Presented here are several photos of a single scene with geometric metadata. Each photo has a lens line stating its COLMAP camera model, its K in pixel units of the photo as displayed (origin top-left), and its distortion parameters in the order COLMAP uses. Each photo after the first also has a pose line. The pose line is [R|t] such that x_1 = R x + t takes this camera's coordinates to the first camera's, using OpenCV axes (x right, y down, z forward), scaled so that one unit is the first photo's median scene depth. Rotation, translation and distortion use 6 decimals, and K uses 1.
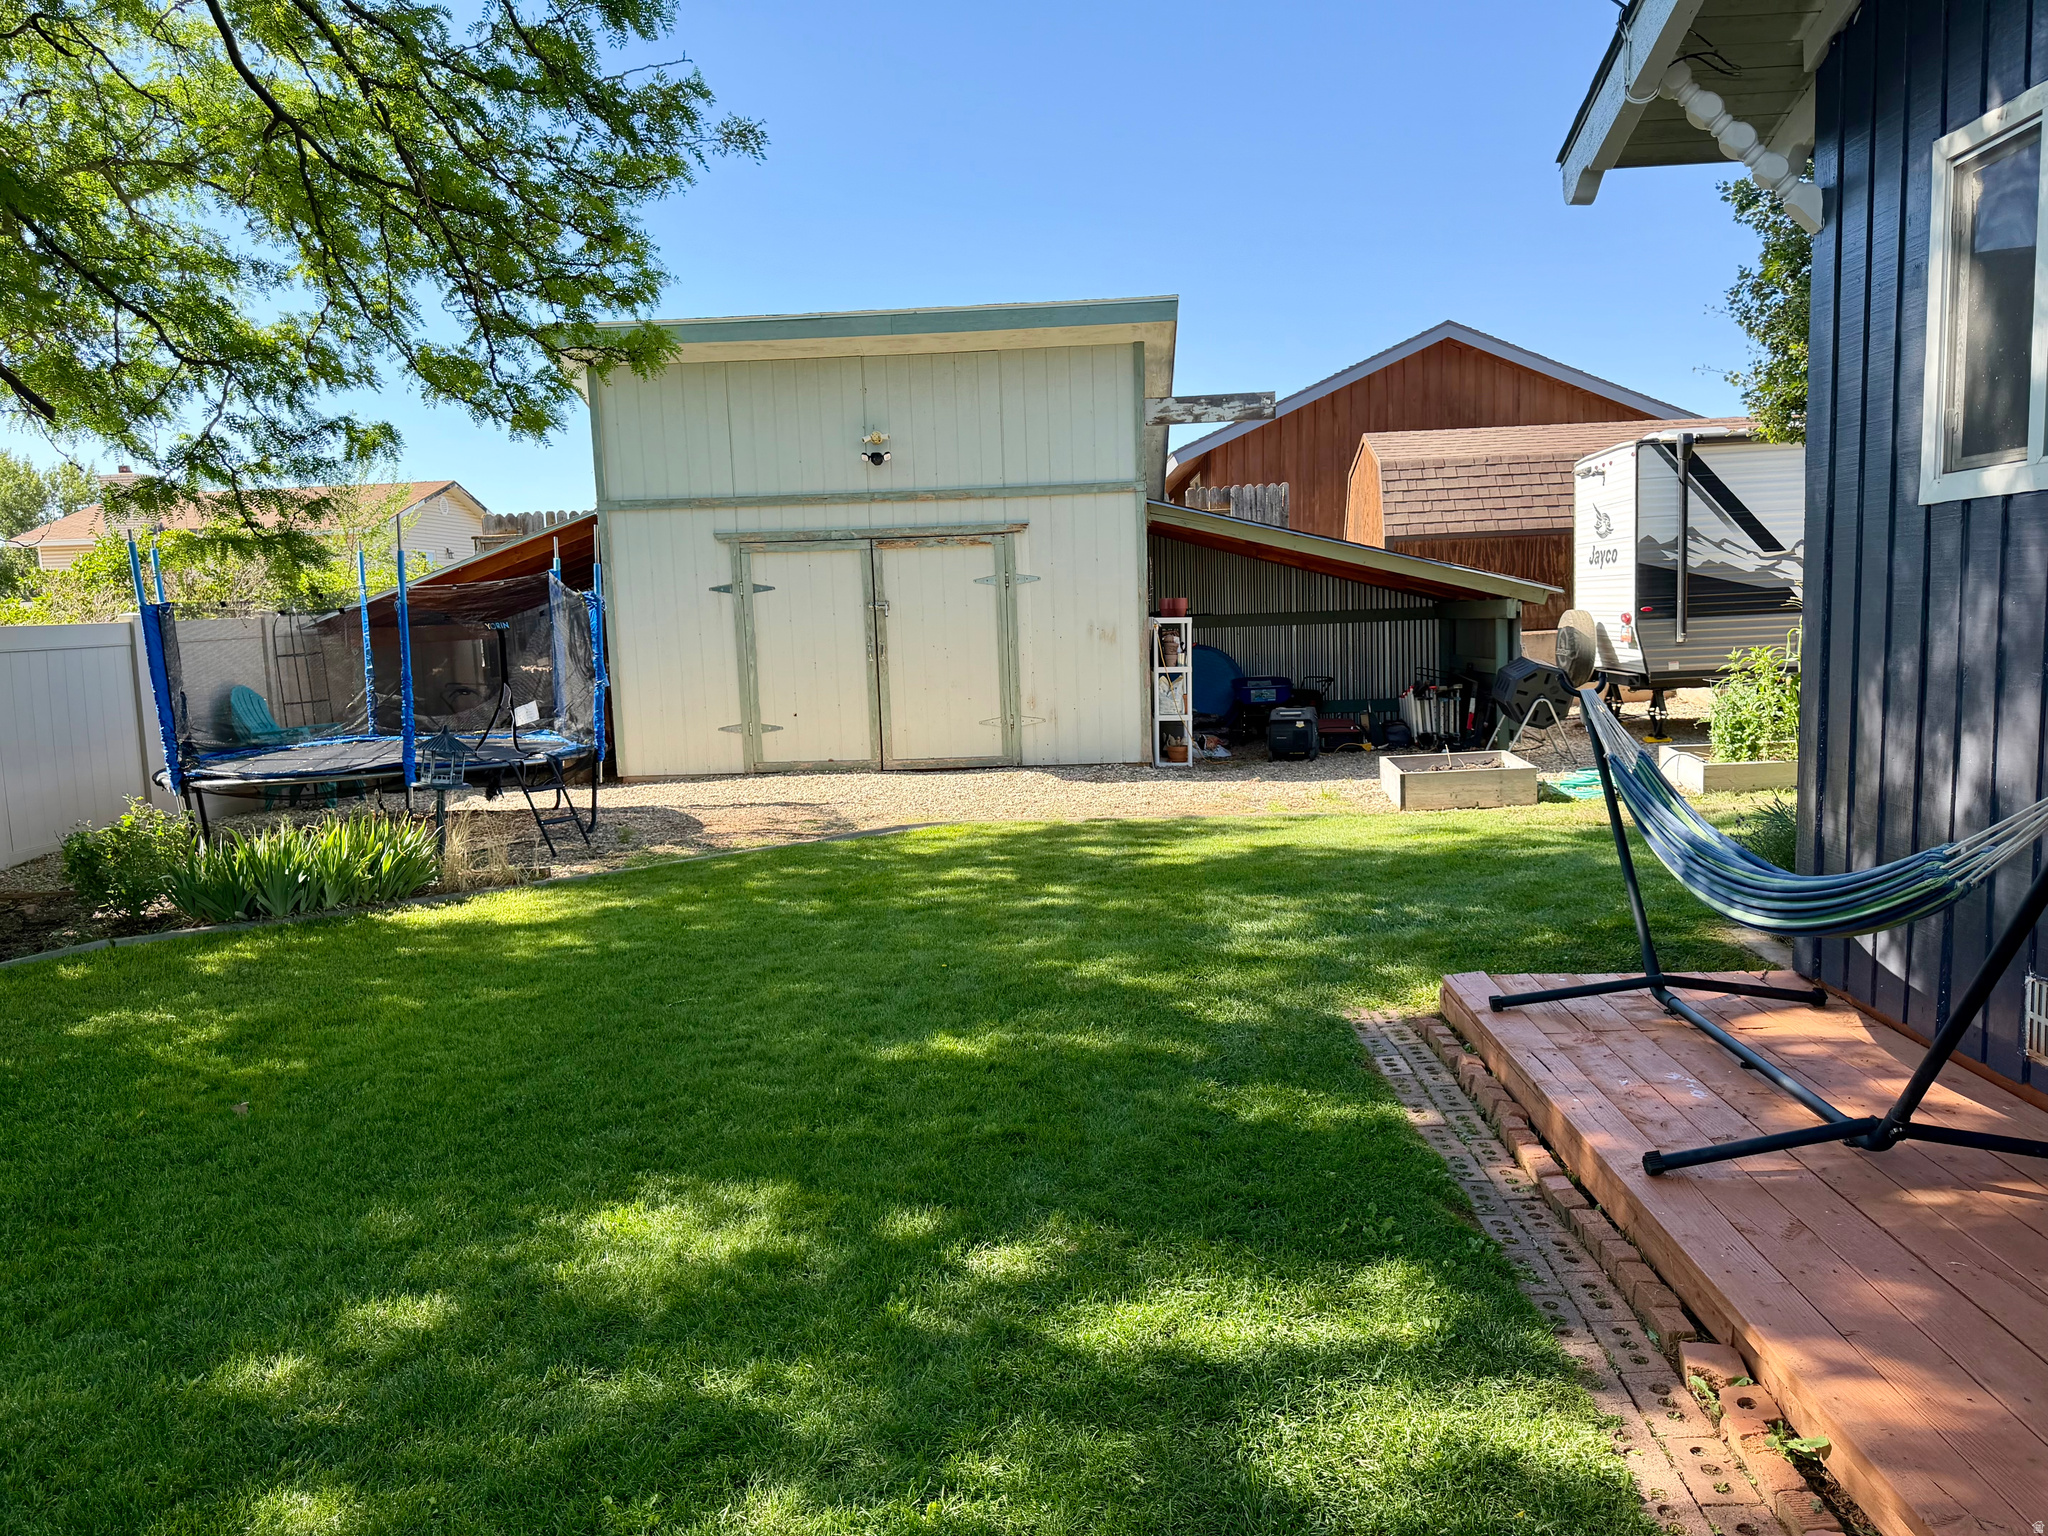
lens RADIAL K [[1464.4, 0, 1025.5], [0, 1464.4, 783.6], [0, 0, 1]] dist [0.037975, -0.051109]
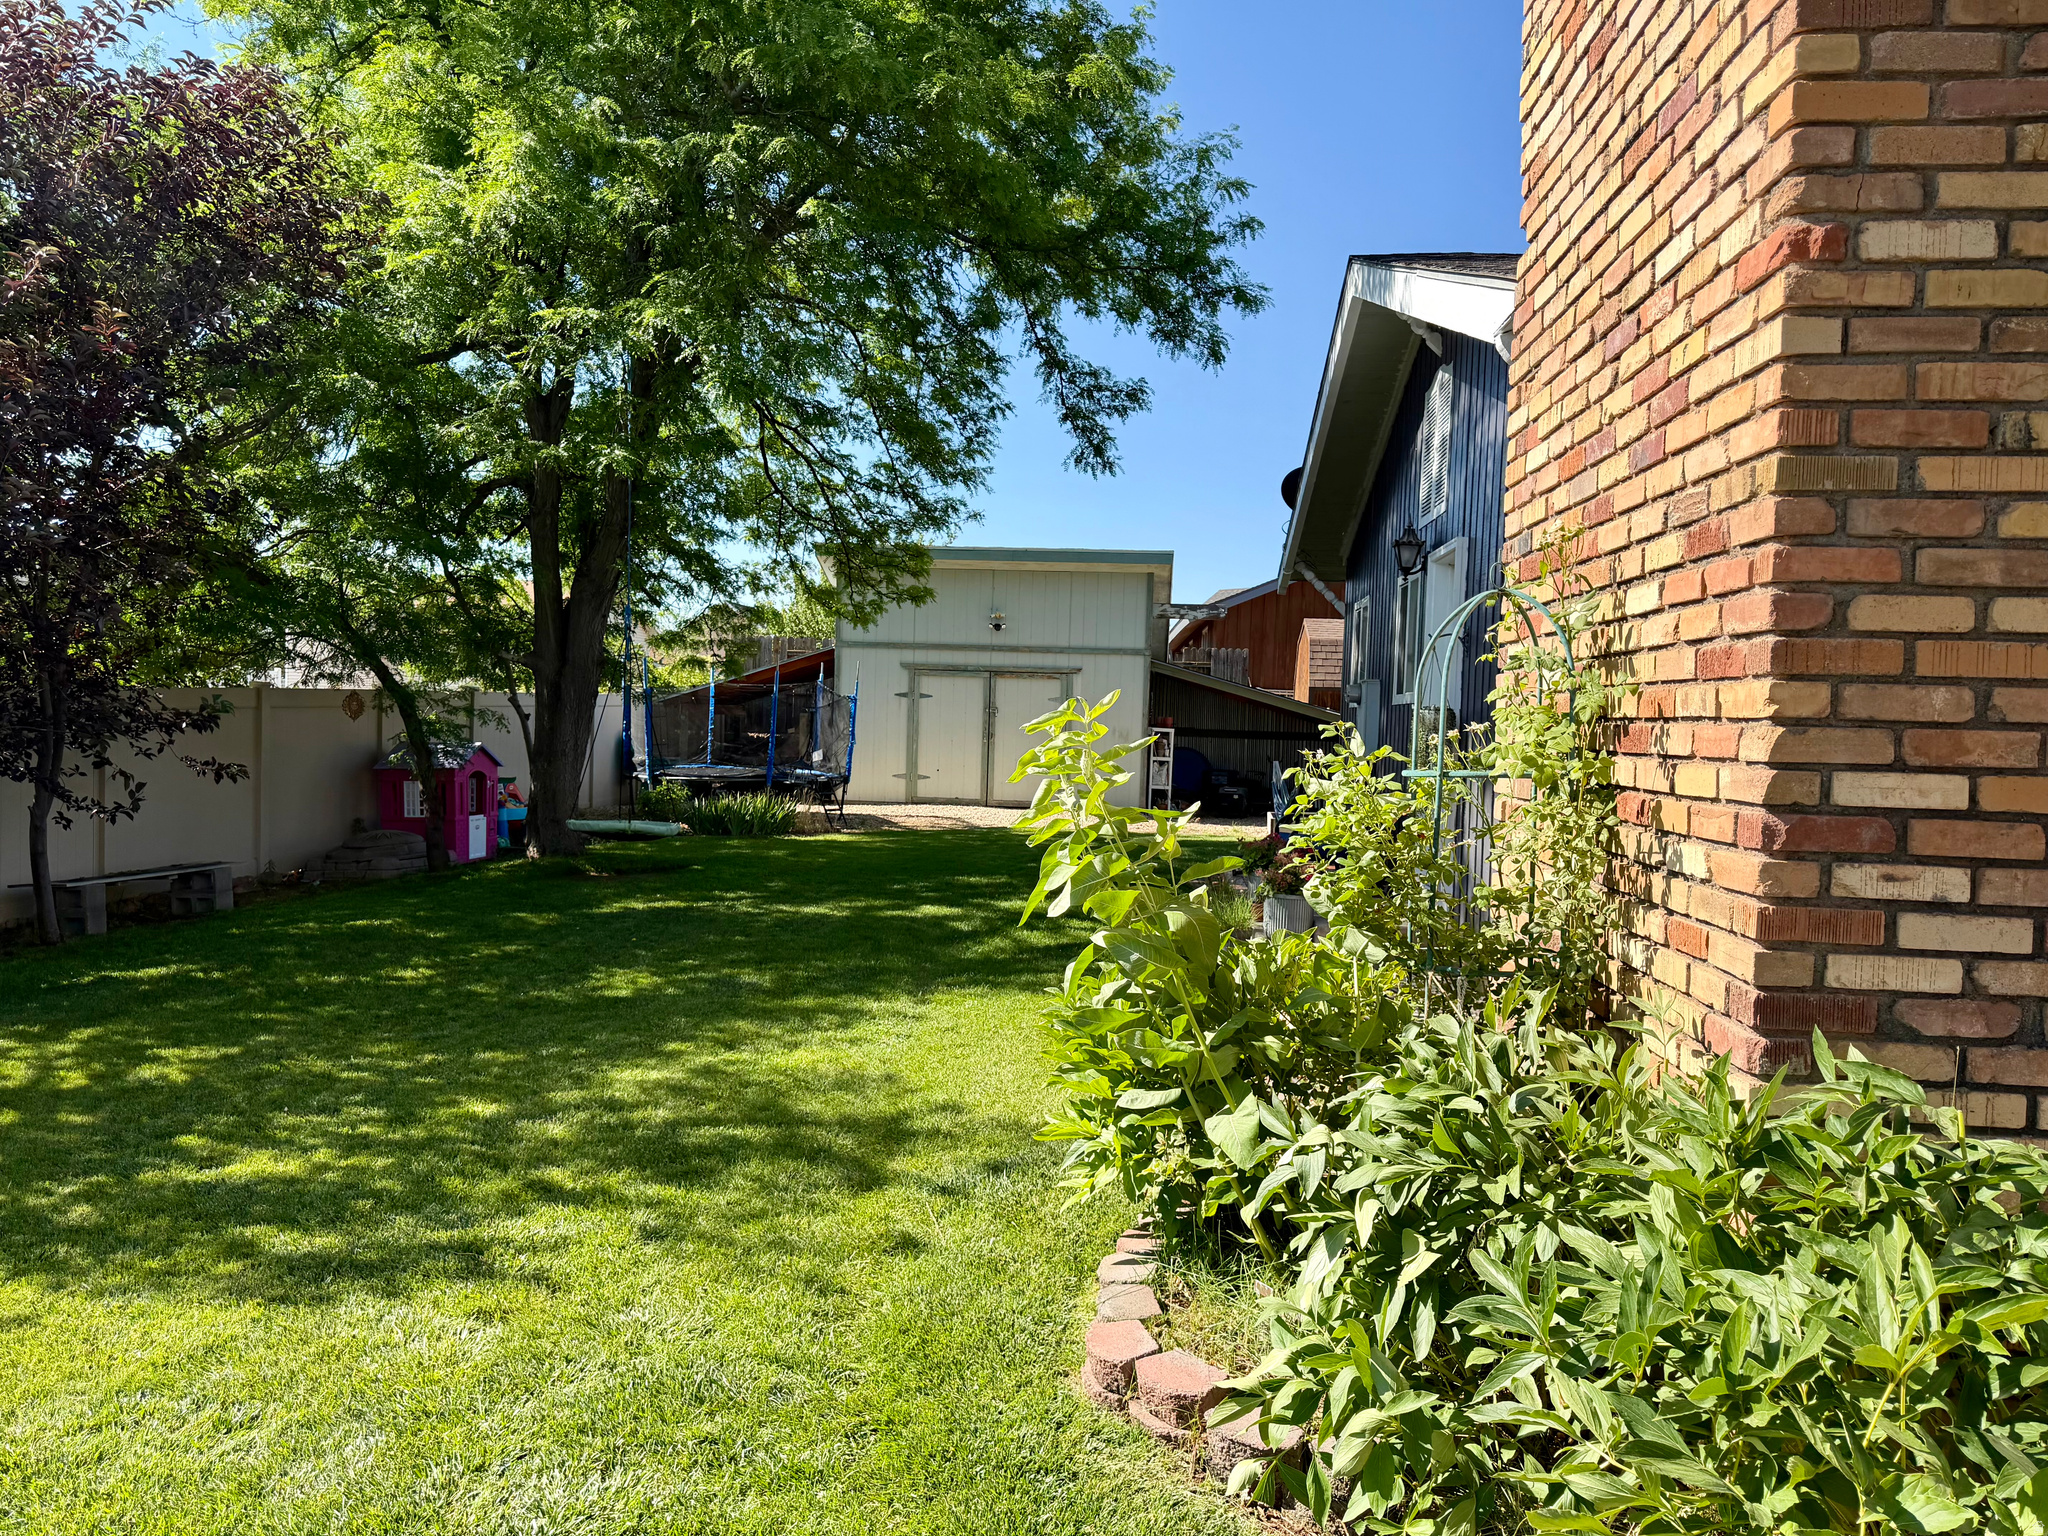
lens RADIAL K [[1464.4, 0, 1025.8], [0, 1464.4, 766.1], [0, 0, 1]] dist [0.037975, -0.051109]
pose [[0.997413, 0.066421, -0.027504, -0.008794], [-0.068468, 0.994298, -0.081756, 0.083026], [0.021917, 0.083427, 0.996273, -0.718752]]
